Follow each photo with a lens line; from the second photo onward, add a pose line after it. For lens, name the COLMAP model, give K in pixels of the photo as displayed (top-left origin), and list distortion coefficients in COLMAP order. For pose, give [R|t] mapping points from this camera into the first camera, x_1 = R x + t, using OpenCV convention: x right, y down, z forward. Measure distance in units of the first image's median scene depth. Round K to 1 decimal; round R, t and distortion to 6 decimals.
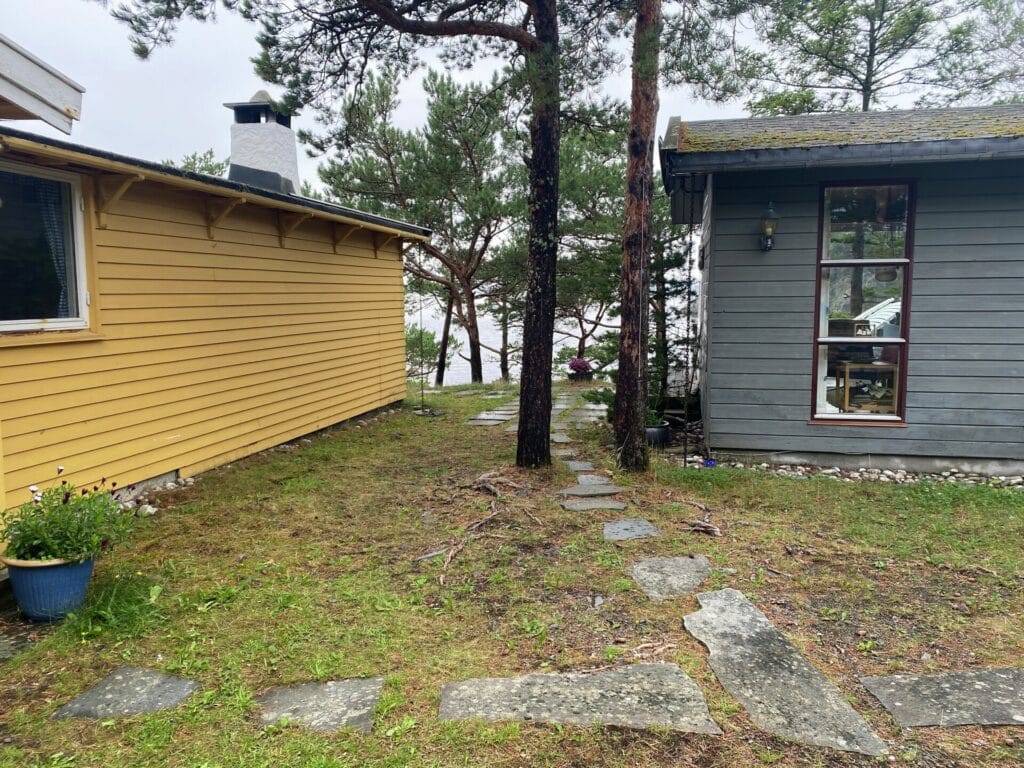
lens RADIAL K [[781.3, 0, 514.7], [0, 781.3, 376.6], [0, 0, 1]] dist [0.046689, -0.041008]
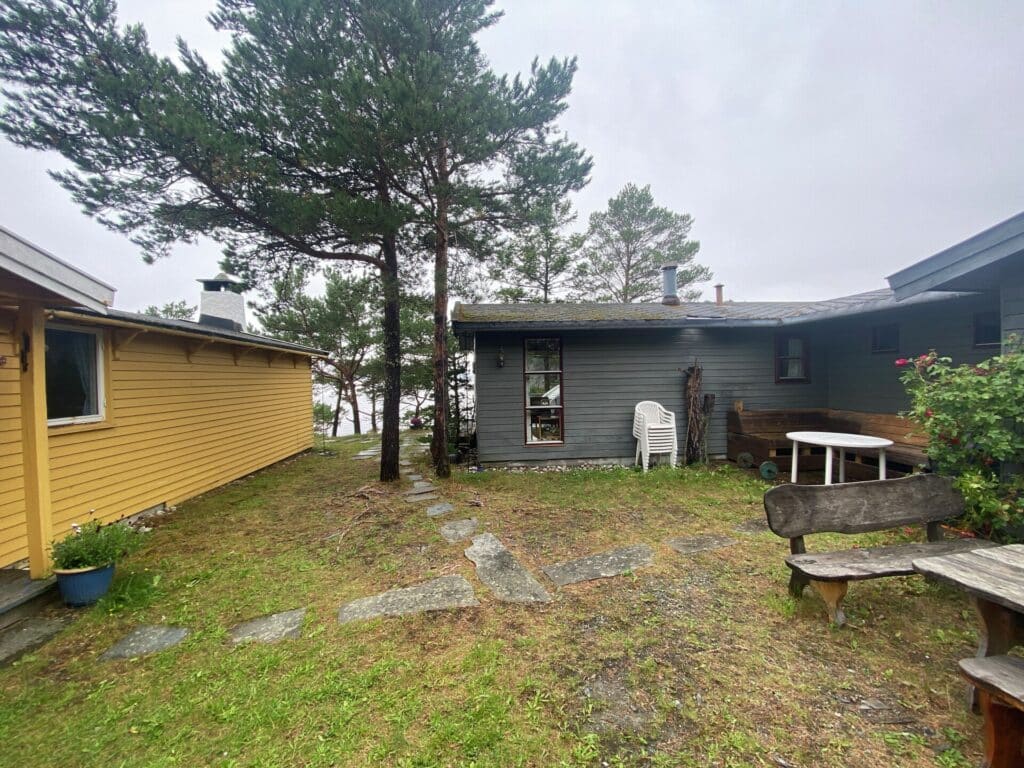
lens RADIAL K [[411.8, 0, 509.9], [0, 411.8, 384.3], [0, 0, 1]] dist [0.028884, -0.022138]
pose [[0.953148, -0.020060, 0.301838, 0.004989], [0.047920, 0.995212, -0.085181, -0.021030], [-0.298684, 0.095655, 0.949546, -0.074092]]
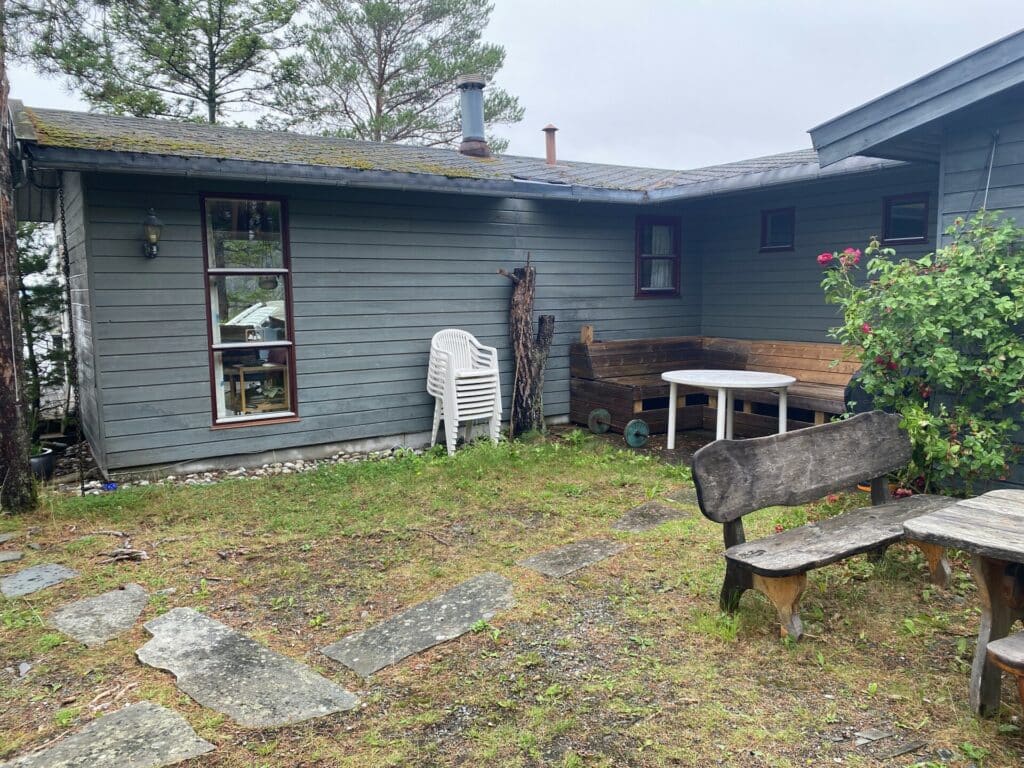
lens RADIAL K [[781.3, 0, 514.7], [0, 781.3, 376.6], [0, 0, 1]] dist [0.046689, -0.041008]
pose [[0.710614, -0.083037, 0.698665, -0.061843], [0.086119, 0.995810, 0.030760, -0.006889], [-0.698292, 0.038310, 0.714787, 0.000164]]
